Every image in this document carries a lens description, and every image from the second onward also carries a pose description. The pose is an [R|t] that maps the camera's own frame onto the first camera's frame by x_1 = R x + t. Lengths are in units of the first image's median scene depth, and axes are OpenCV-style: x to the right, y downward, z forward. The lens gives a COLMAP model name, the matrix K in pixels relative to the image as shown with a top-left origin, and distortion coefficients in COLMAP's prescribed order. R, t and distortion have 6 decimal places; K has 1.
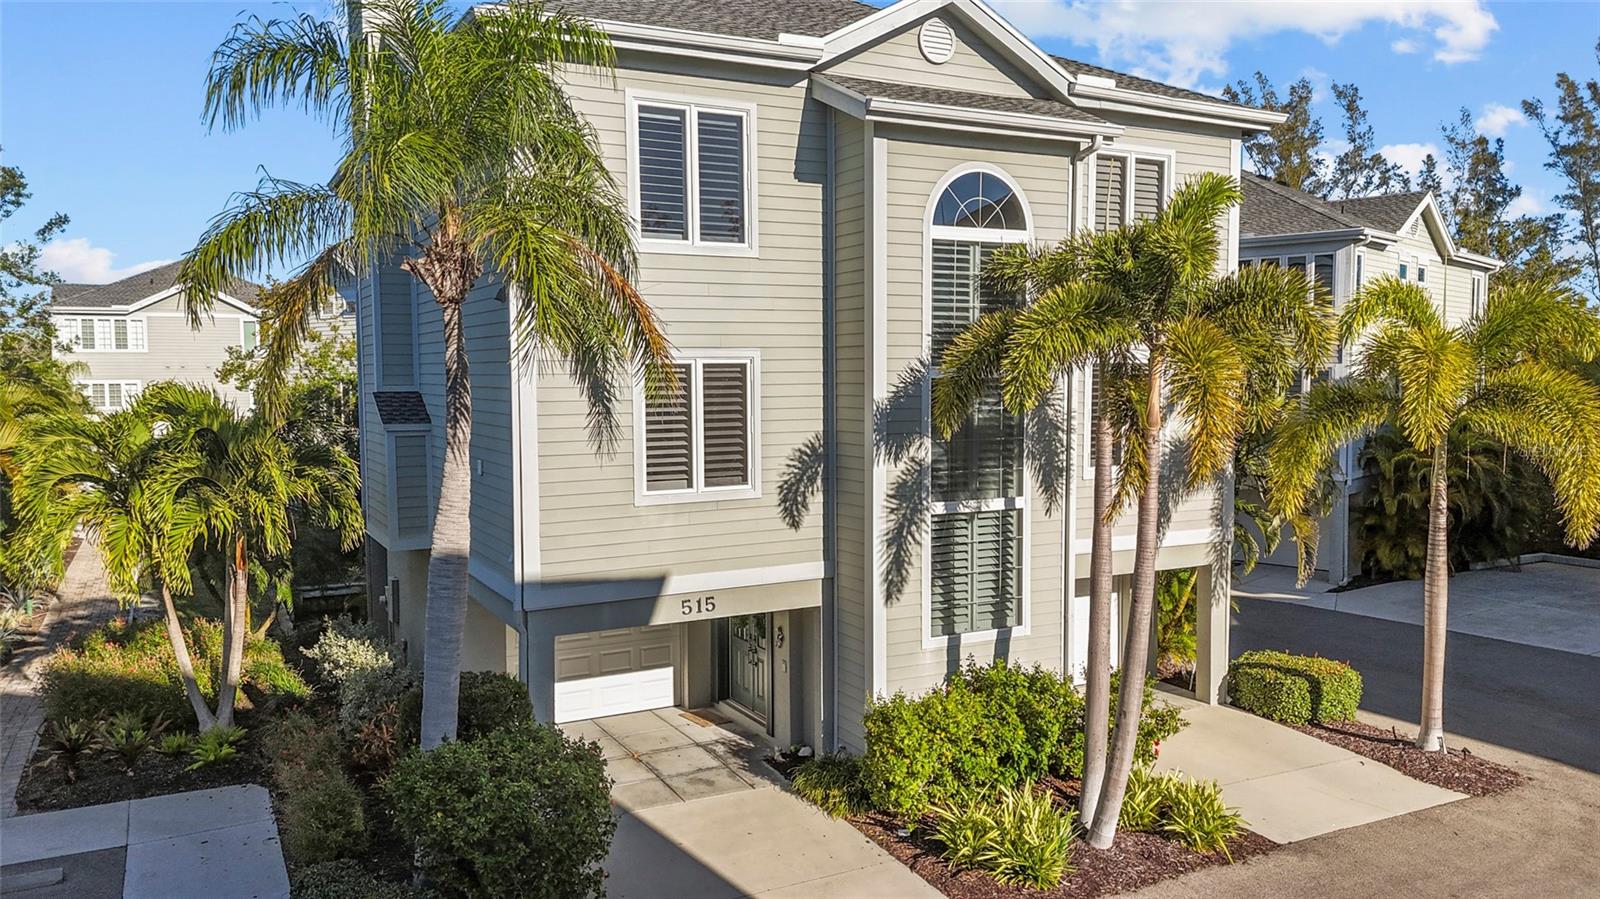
lens RADIAL K [[1167.8, 0, 800.0], [0, 1167.8, 449.5], [0, 0, 1]] dist [0.070212, -0.076821]
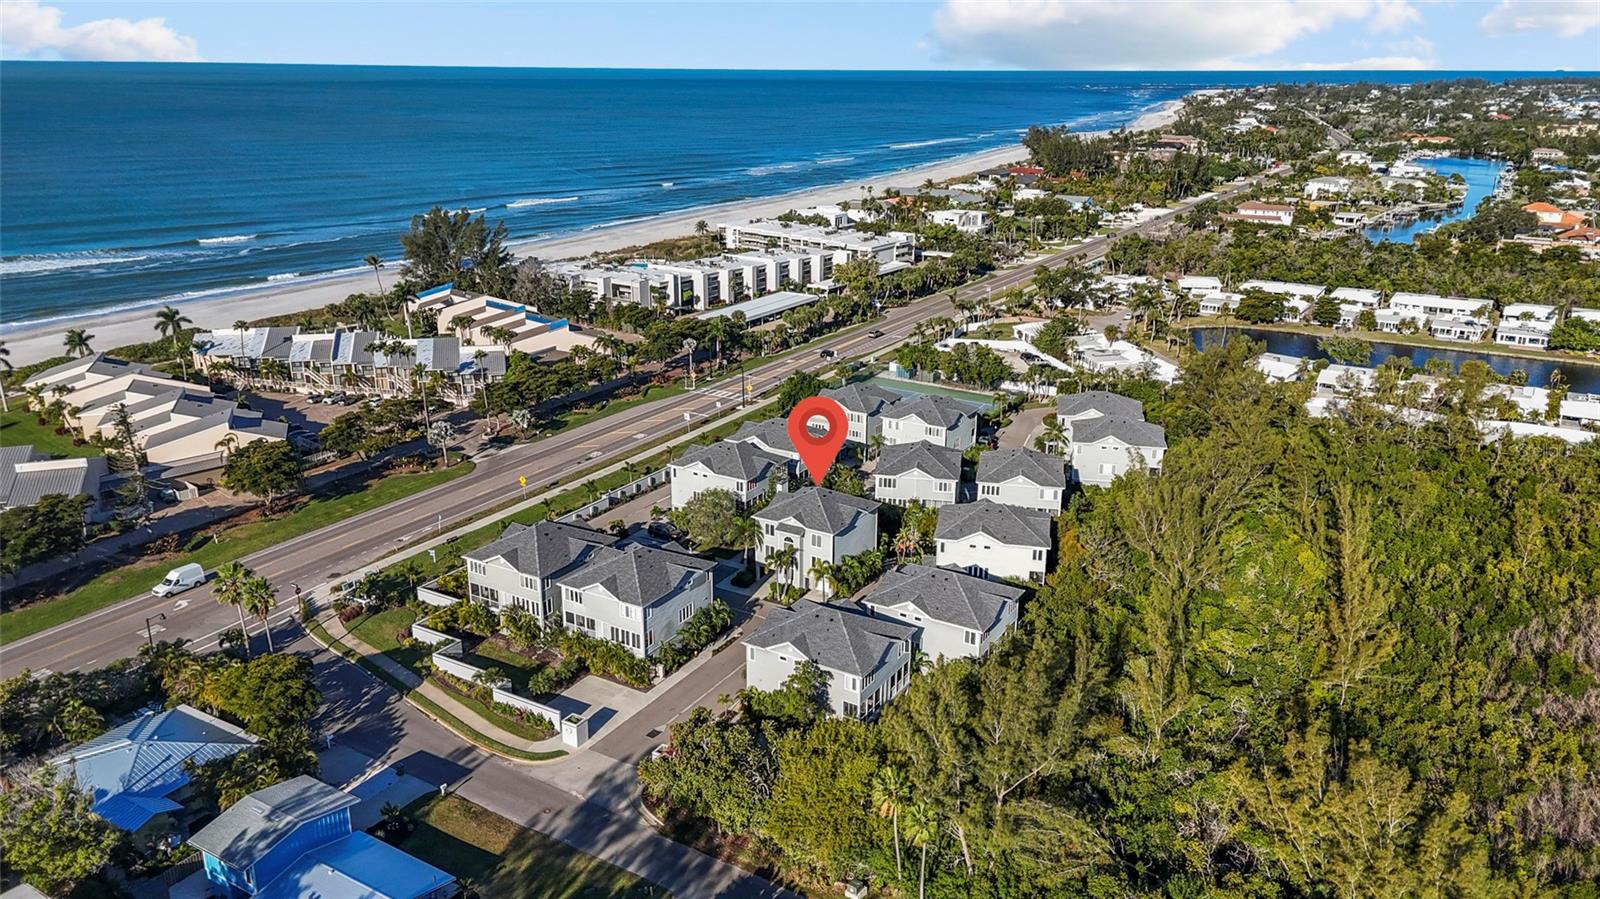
lens RADIAL K [[1167.8, 0, 800.0], [0, 1167.8, 449.5], [0, 0, 1]] dist [0.070212, -0.076821]
pose [[0.513211, 0.272870, -0.813730, 8.130282], [-0.062967, 0.957529, 0.281378, -3.771155], [0.855949, -0.093168, 0.508596, -3.933586]]
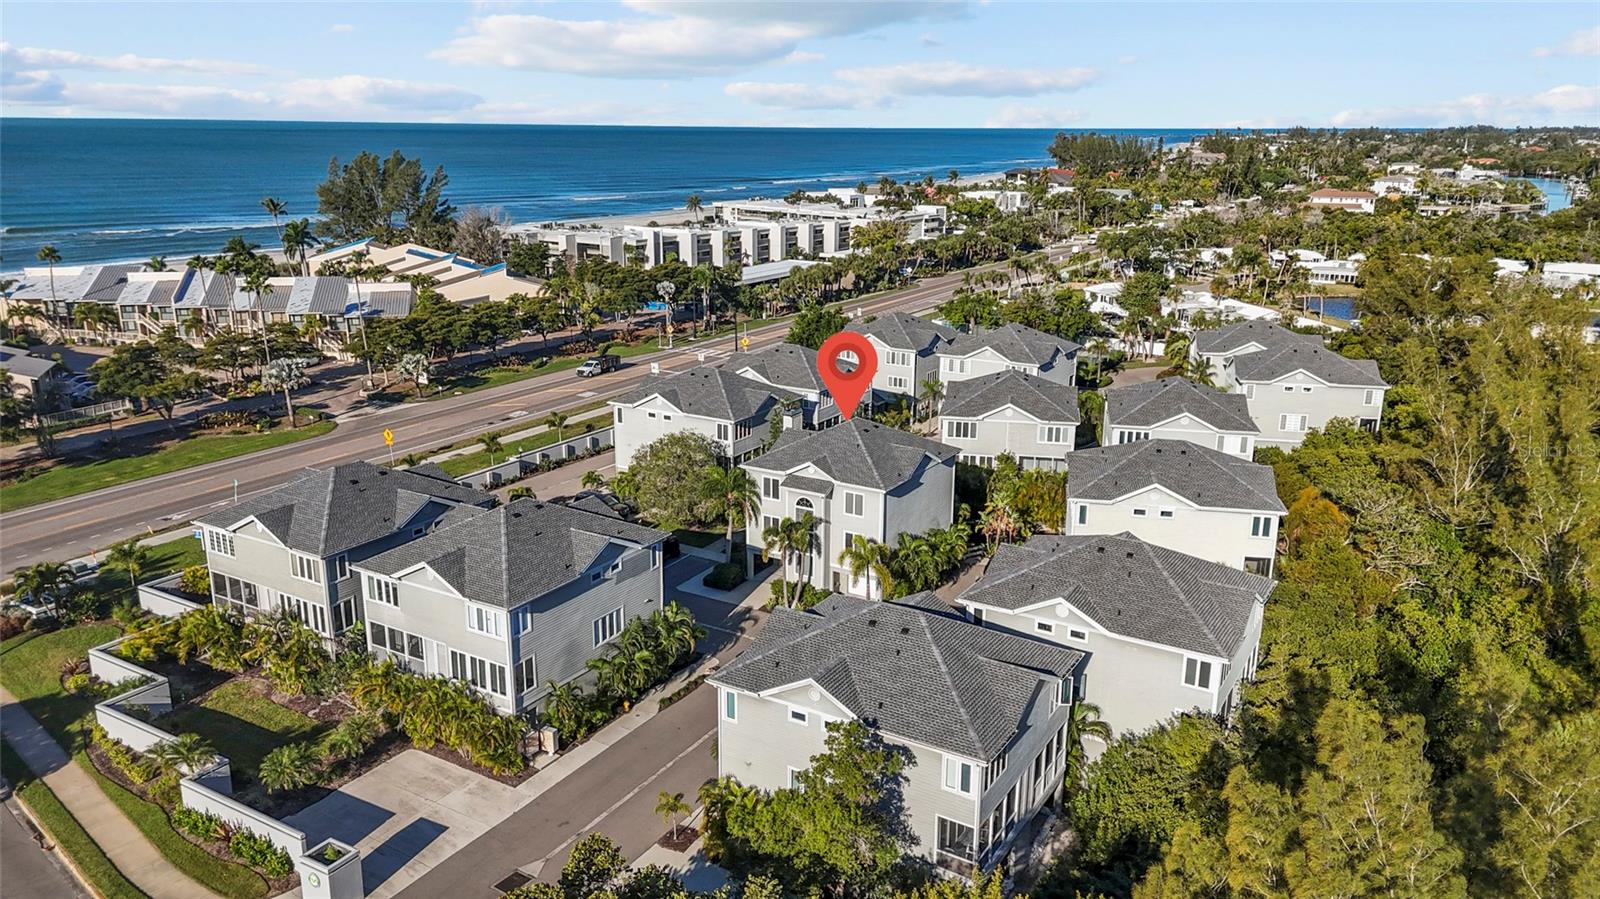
lens RADIAL K [[1167.8, 0, 800.0], [0, 1167.8, 449.5], [0, 0, 1]] dist [0.070212, -0.076821]
pose [[0.509889, 0.236313, -0.827145, 4.743645], [-0.064161, 0.969297, 0.237373, -1.797516], [0.857844, -0.067964, 0.509396, -1.874631]]
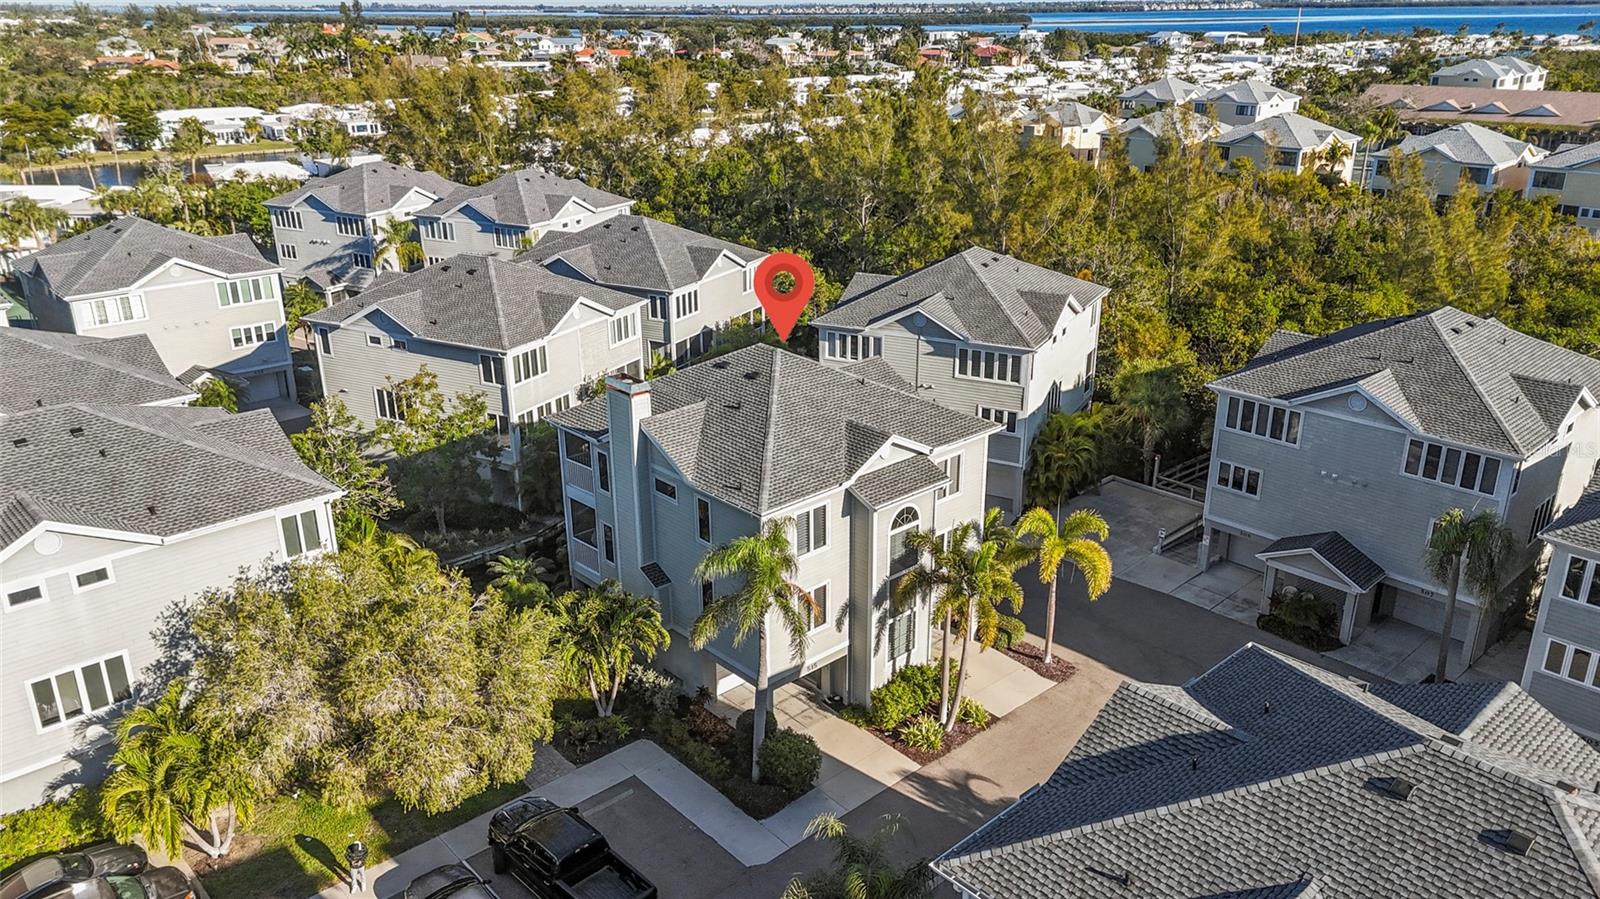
lens RADIAL K [[1167.8, 0, 800.0], [0, 1167.8, 449.5], [0, 0, 1]] dist [0.070212, -0.076821]
pose [[0.967524, -0.089239, 0.236503, -0.721005], [0.017146, 0.956625, 0.290817, -1.166757], [-0.252197, -0.277317, 0.927088, -1.438183]]
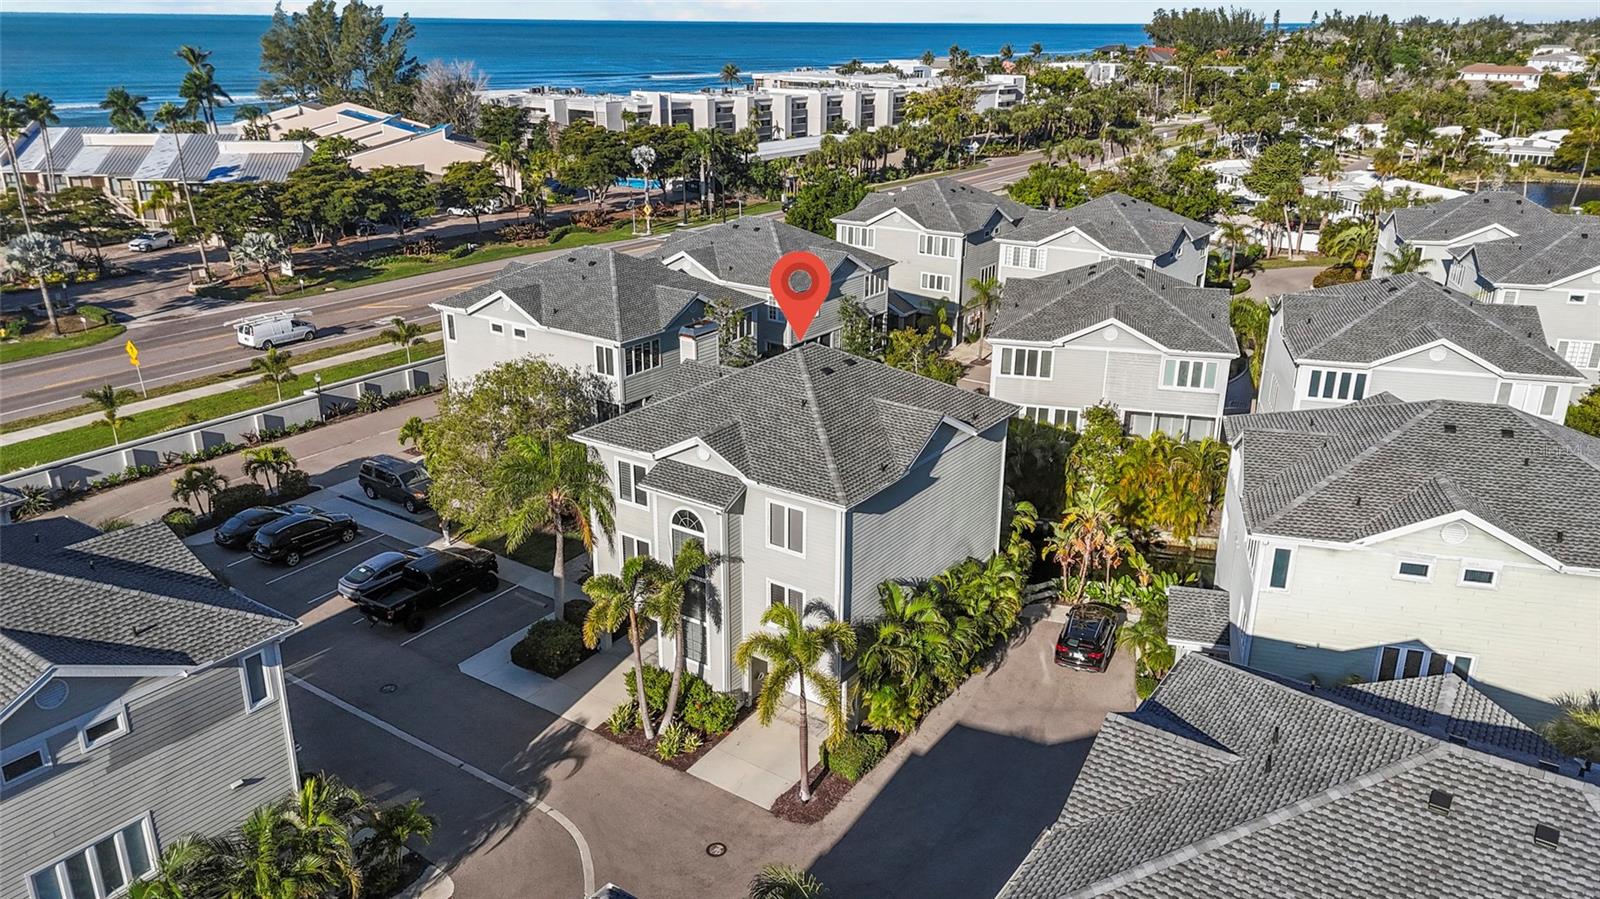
lens RADIAL K [[1167.8, 0, 800.0], [0, 1167.8, 449.5], [0, 0, 1]] dist [0.070212, -0.076821]
pose [[0.454022, 0.312027, -0.834568, 2.501635], [-0.065993, 0.945878, 0.317742, -1.254122], [0.888543, -0.089186, 0.450041, 0.019820]]
